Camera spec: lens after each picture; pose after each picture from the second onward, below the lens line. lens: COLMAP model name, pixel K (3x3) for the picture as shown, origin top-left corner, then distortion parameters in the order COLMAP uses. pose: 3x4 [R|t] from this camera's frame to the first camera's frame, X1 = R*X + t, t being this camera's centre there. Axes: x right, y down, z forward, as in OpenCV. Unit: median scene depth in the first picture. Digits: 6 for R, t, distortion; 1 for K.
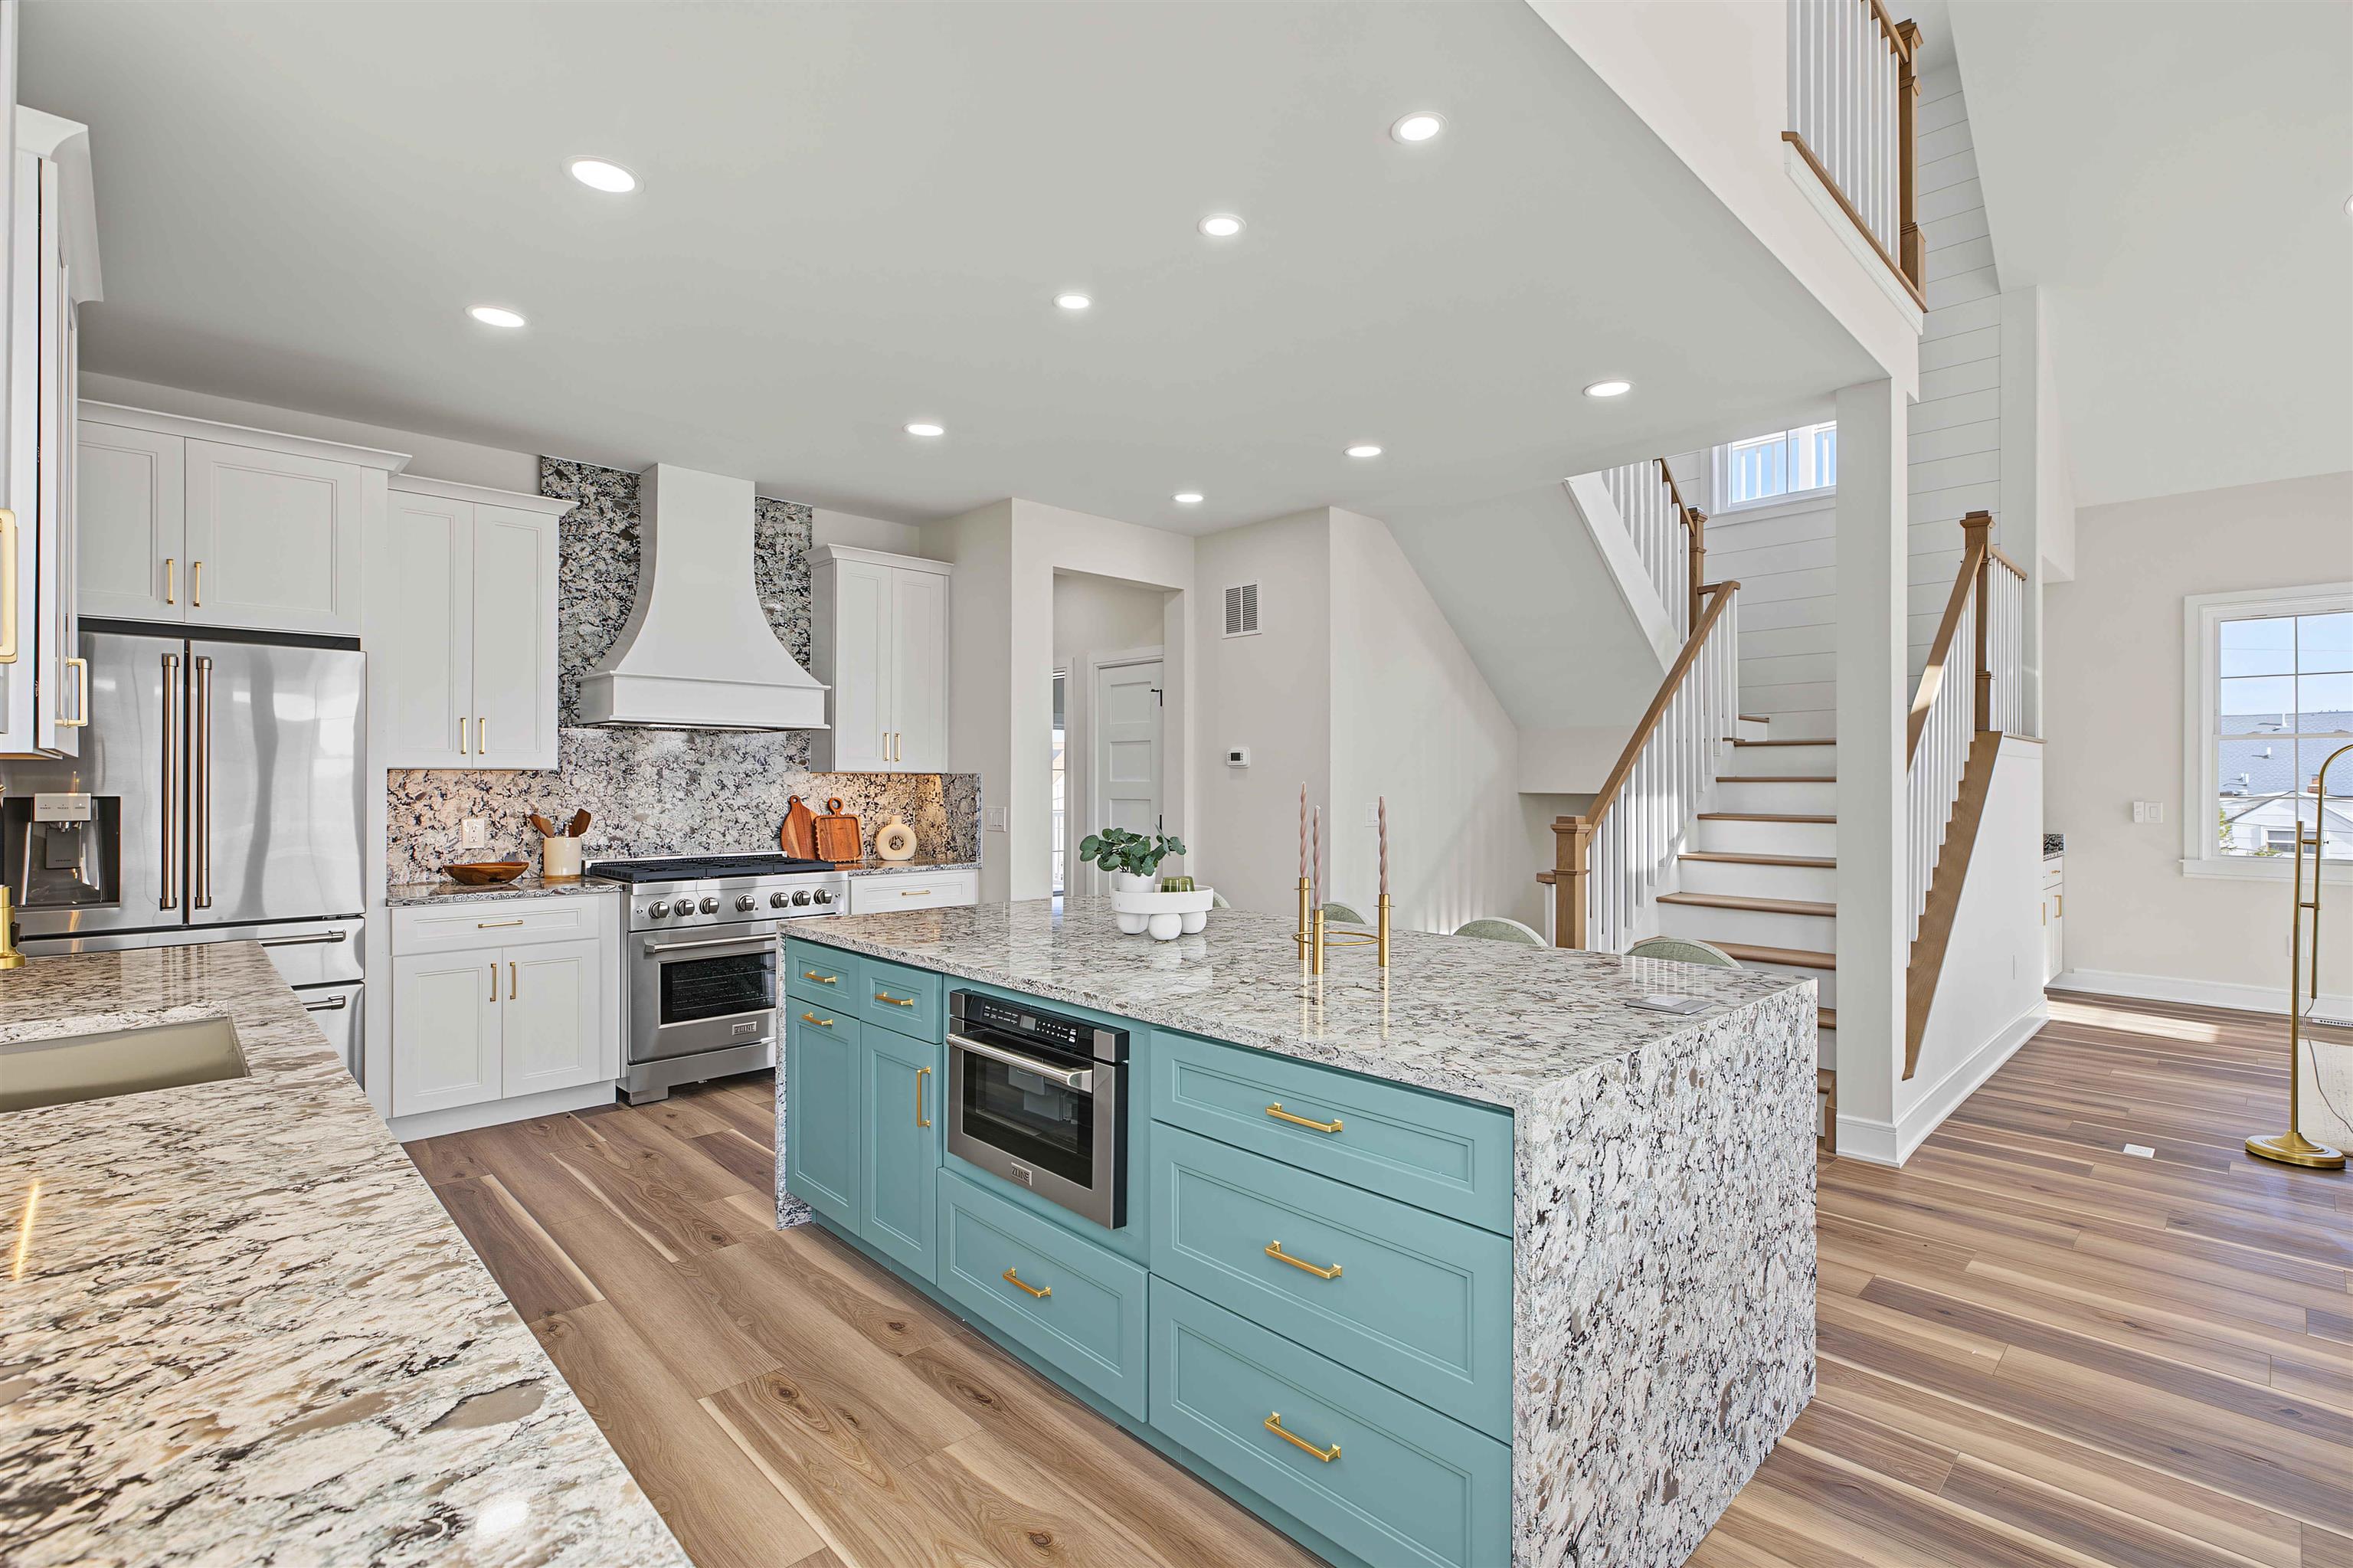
lens RADIAL K [[1073.8, 0, 1203.2], [0, 1073.8, 776.3], [0, 0, 1]] dist [-0.002144, 0.000720]
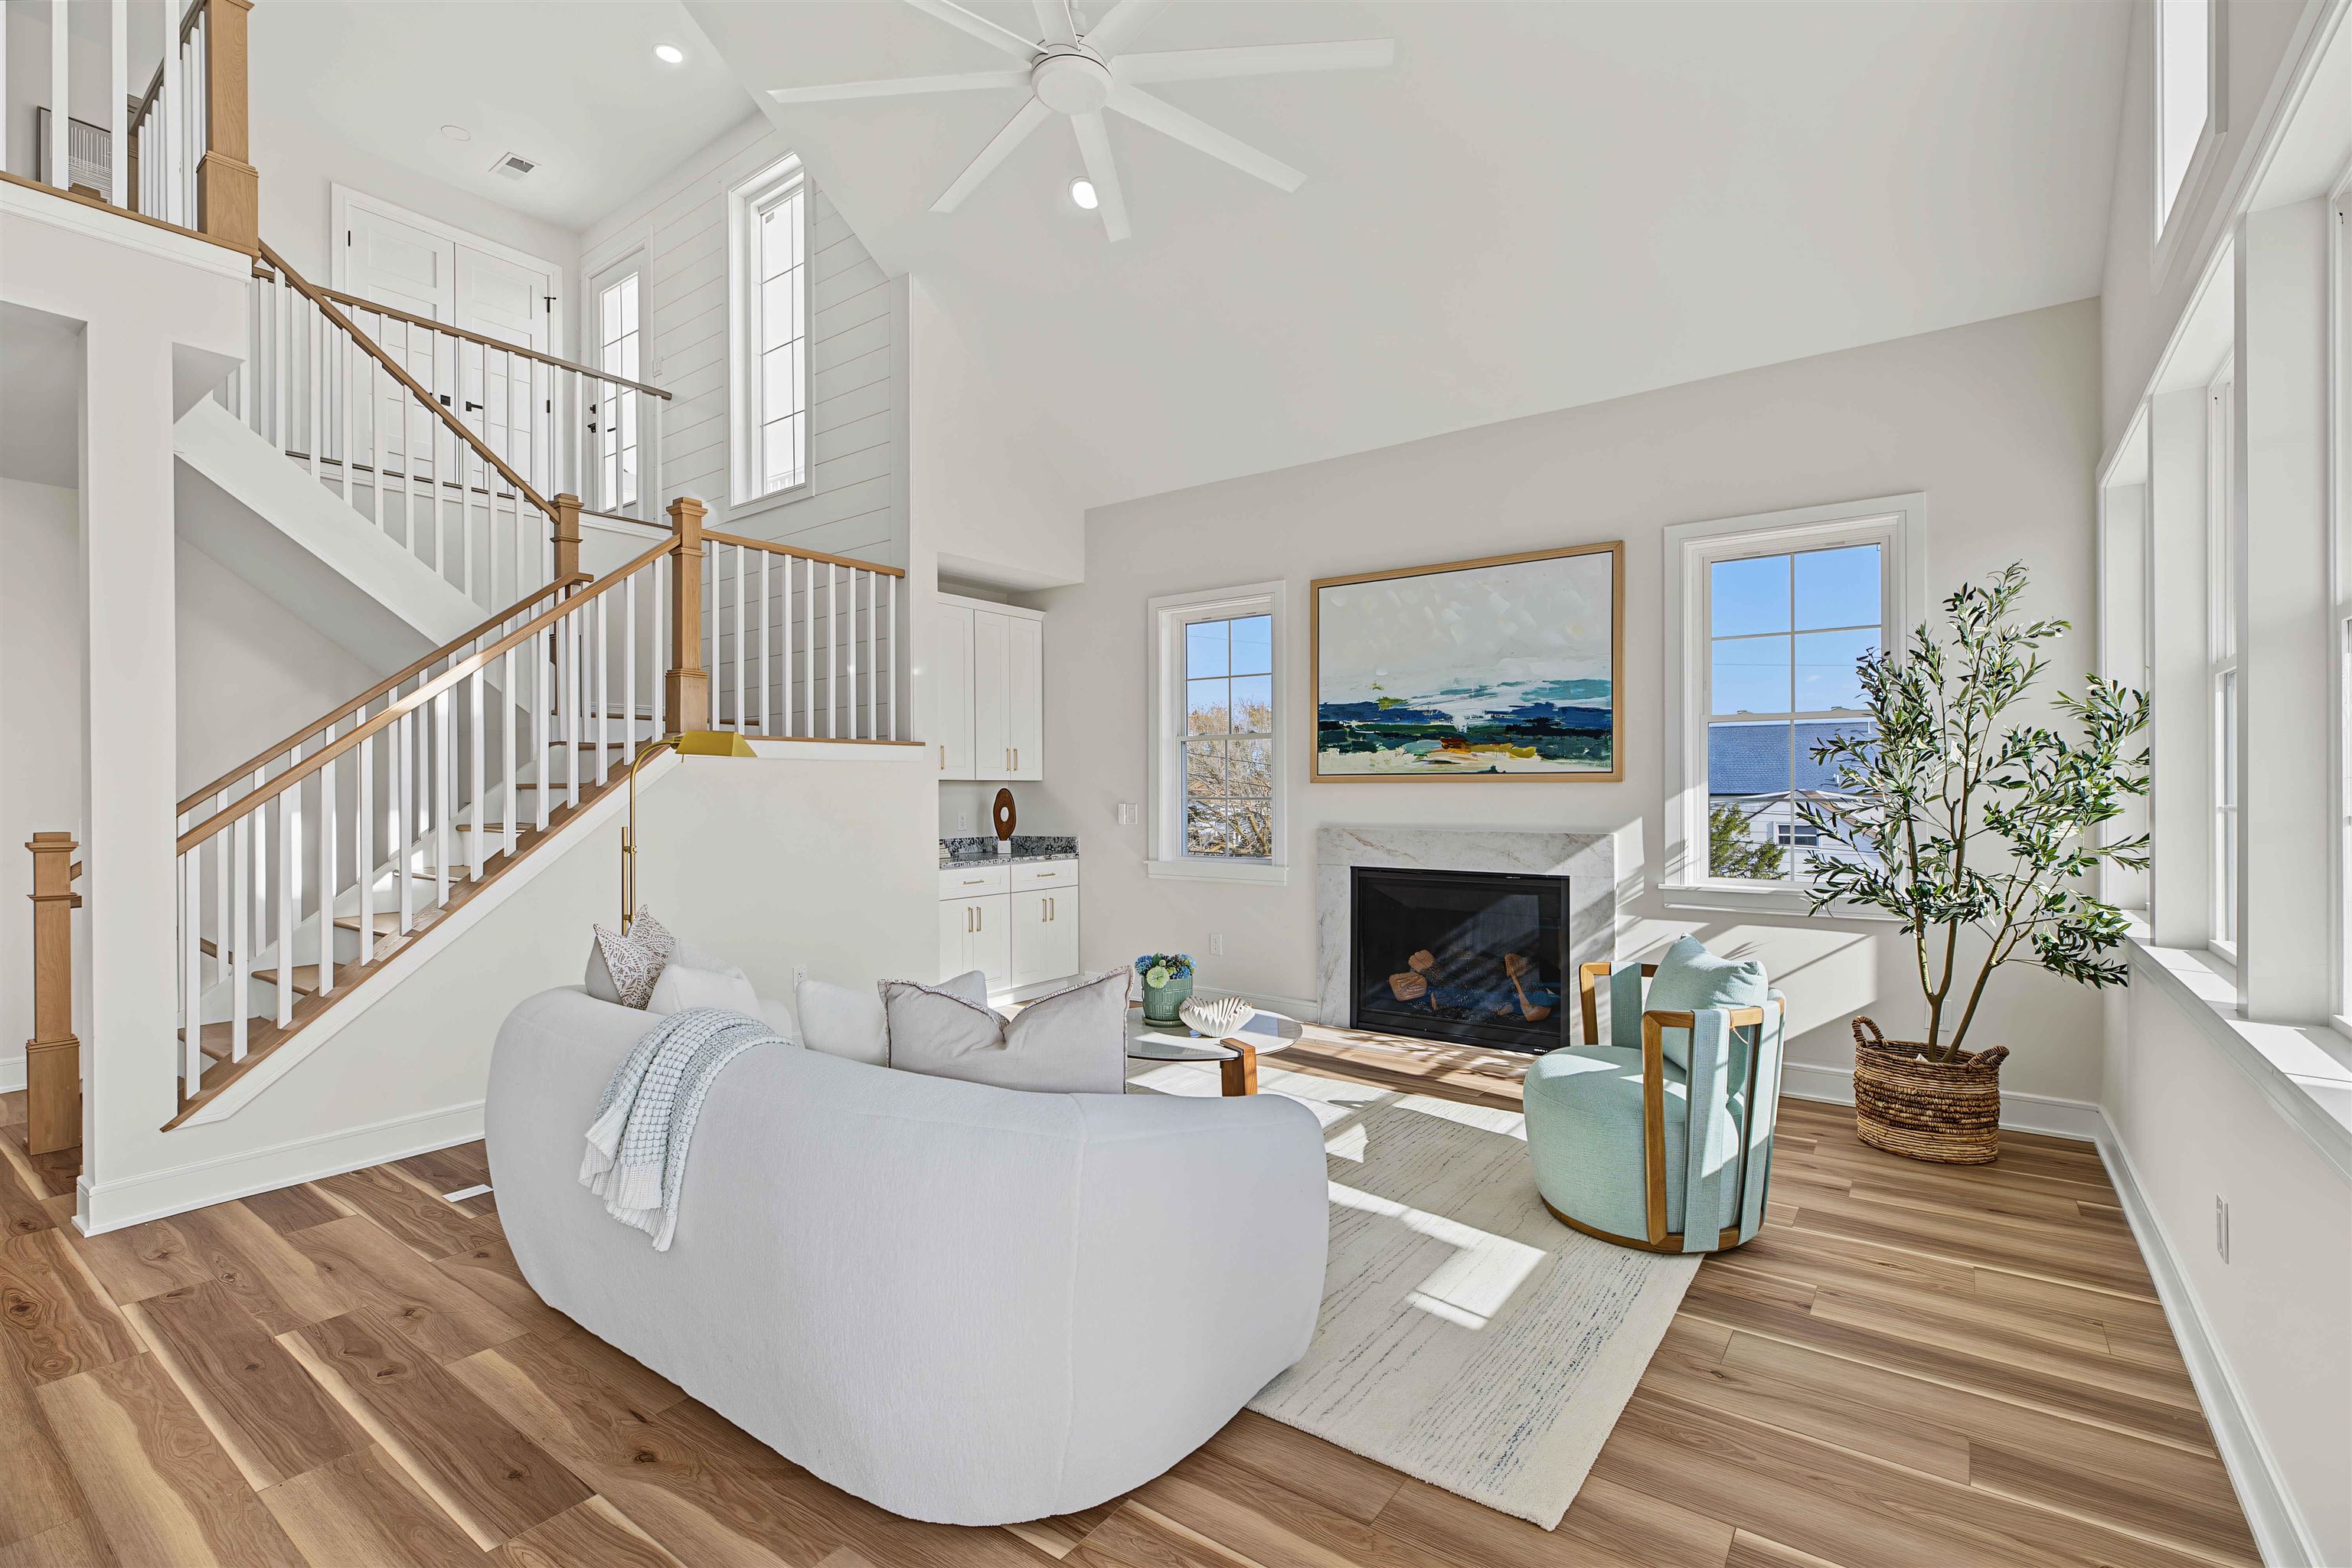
lens RADIAL K [[1073.3, 0, 1174.5], [0, 1073.3, 793.1], [0, 0, 1]] dist [-0.002144, 0.000720]
pose [[0.987774, -0.012297, 0.155407, 1.055672], [0.010466, 0.999866, 0.012596, 0.003446], [-0.155541, -0.010815, 0.987770, 0.006737]]
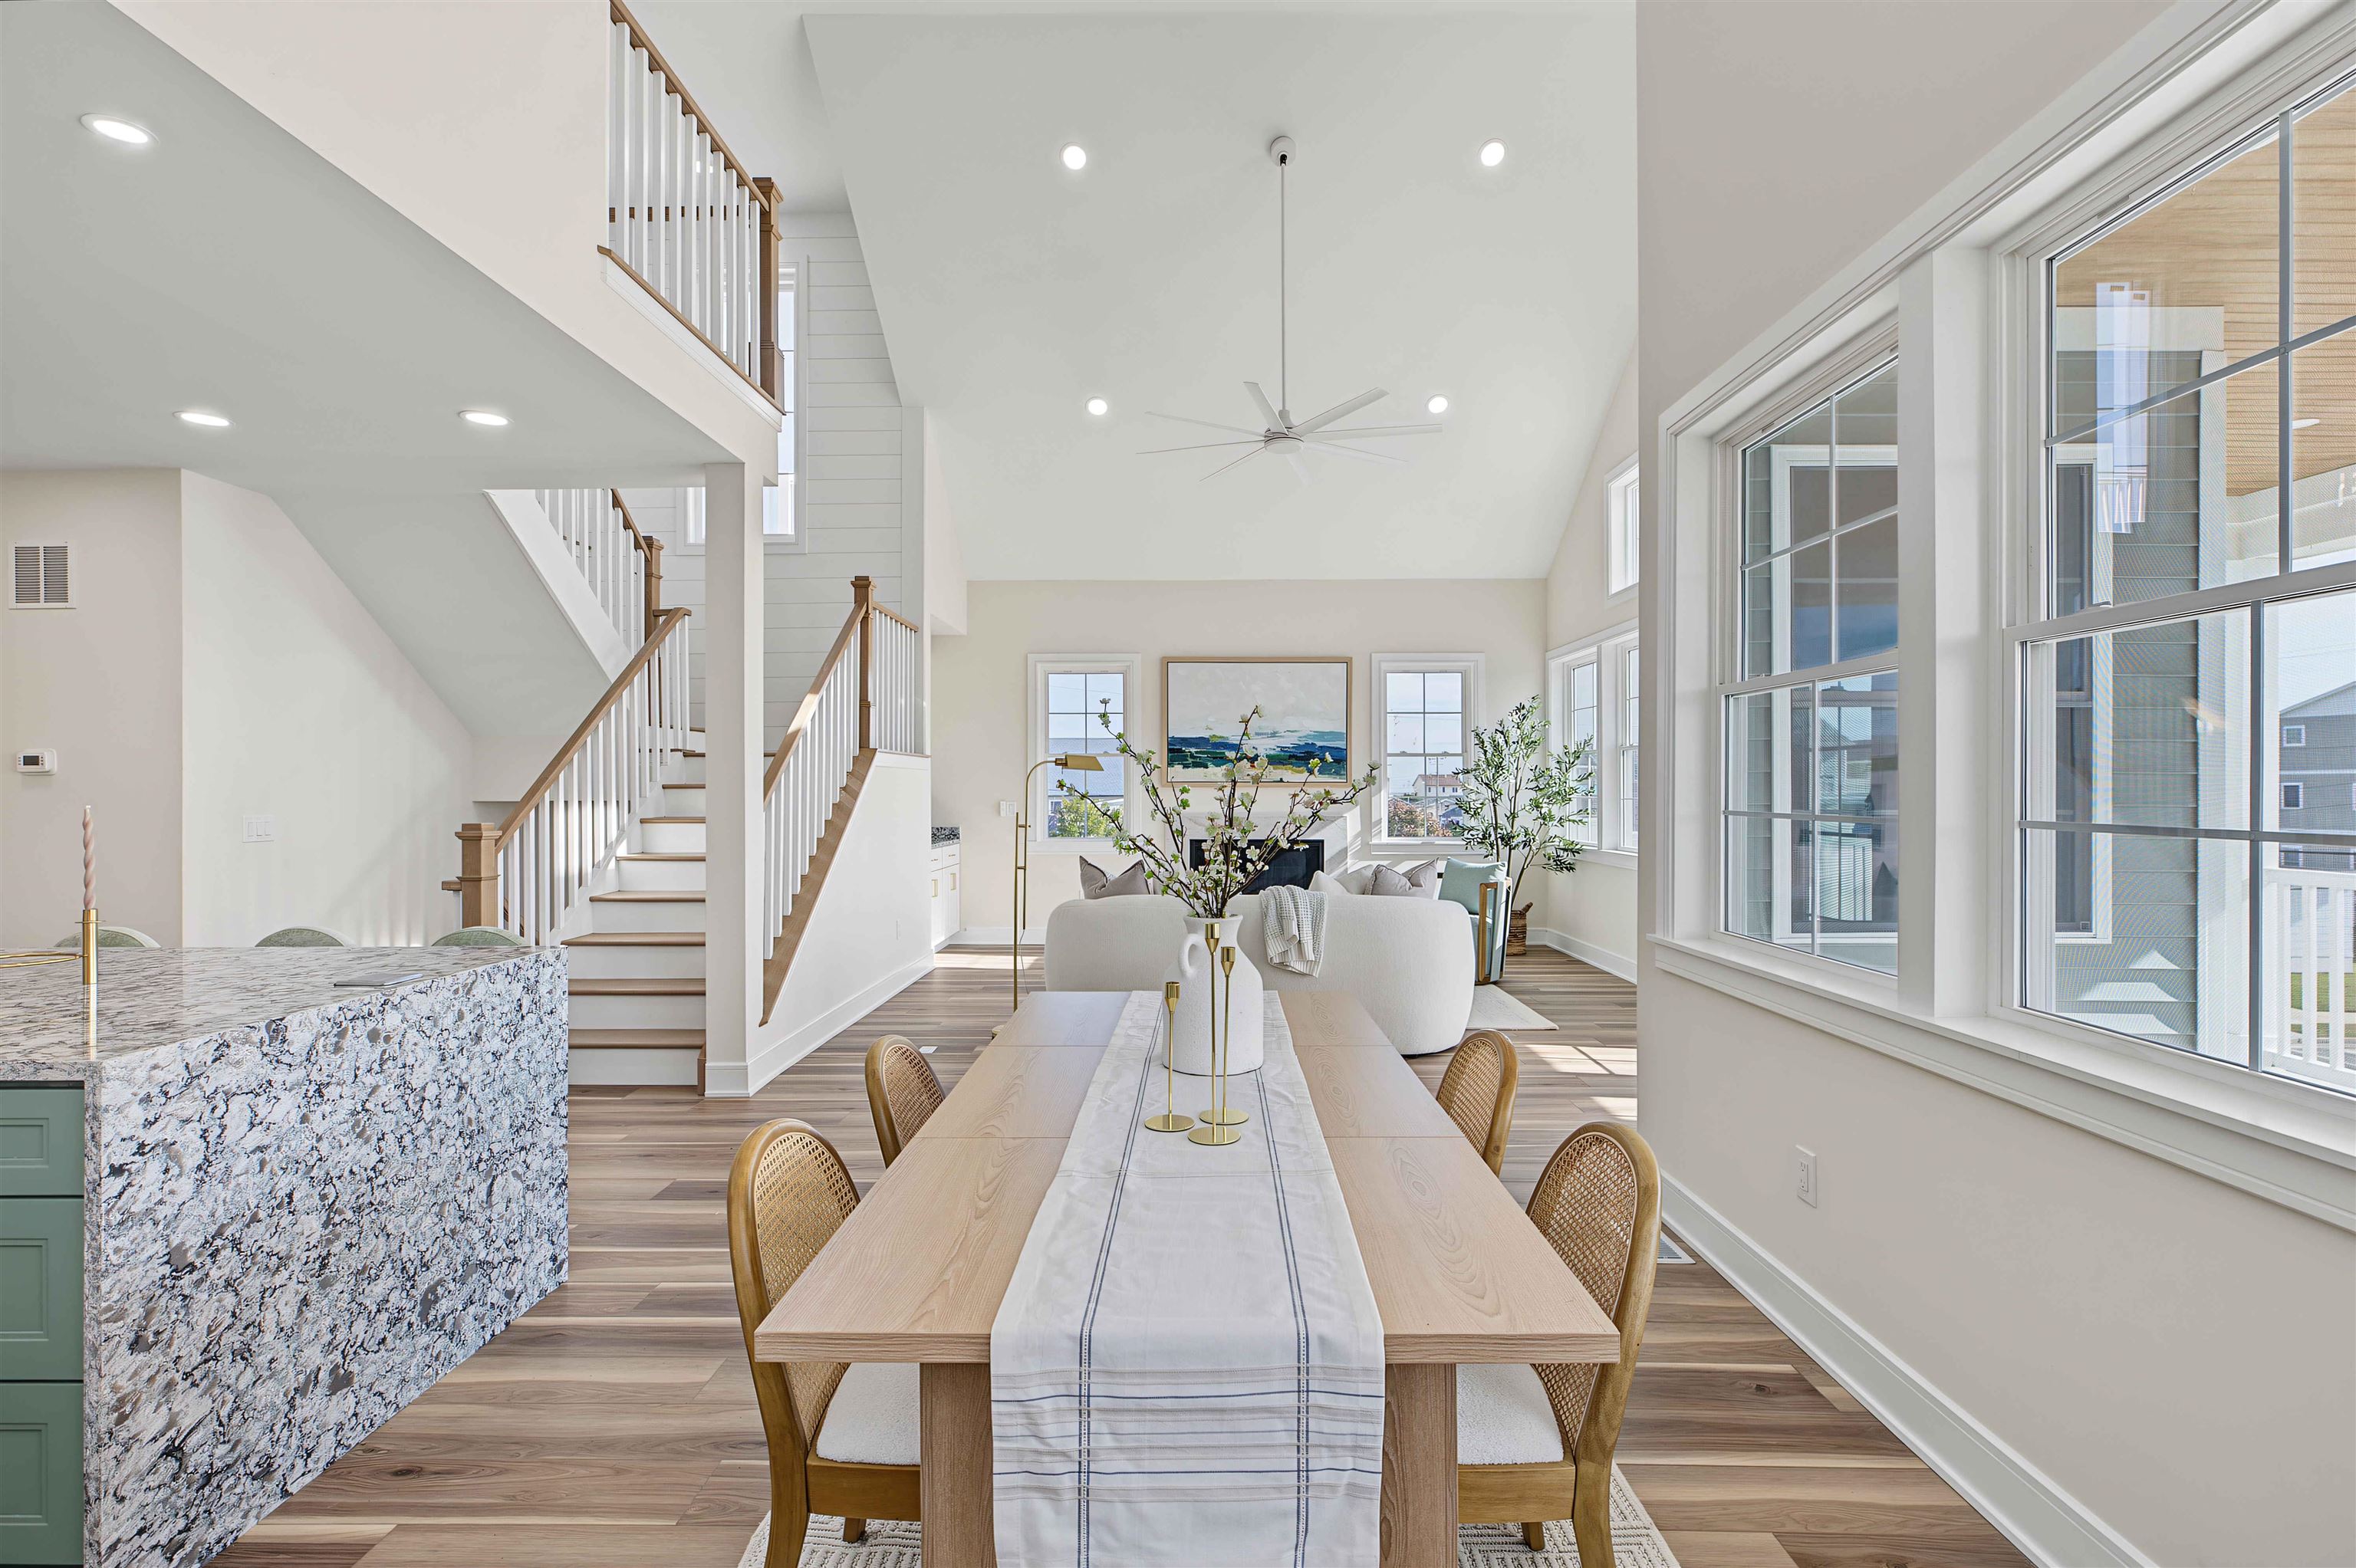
lens RADIAL K [[1075.0, 0, 1173.7], [0, 1075.0, 785.0], [0, 0, 1]] dist [-0.002144, 0.000720]
pose [[0.714866, -0.004013, 0.699250, 0.096900], [0.002553, 0.999992, 0.003128, -0.000860], [-0.699257, -0.000451, 0.714870, -0.185206]]
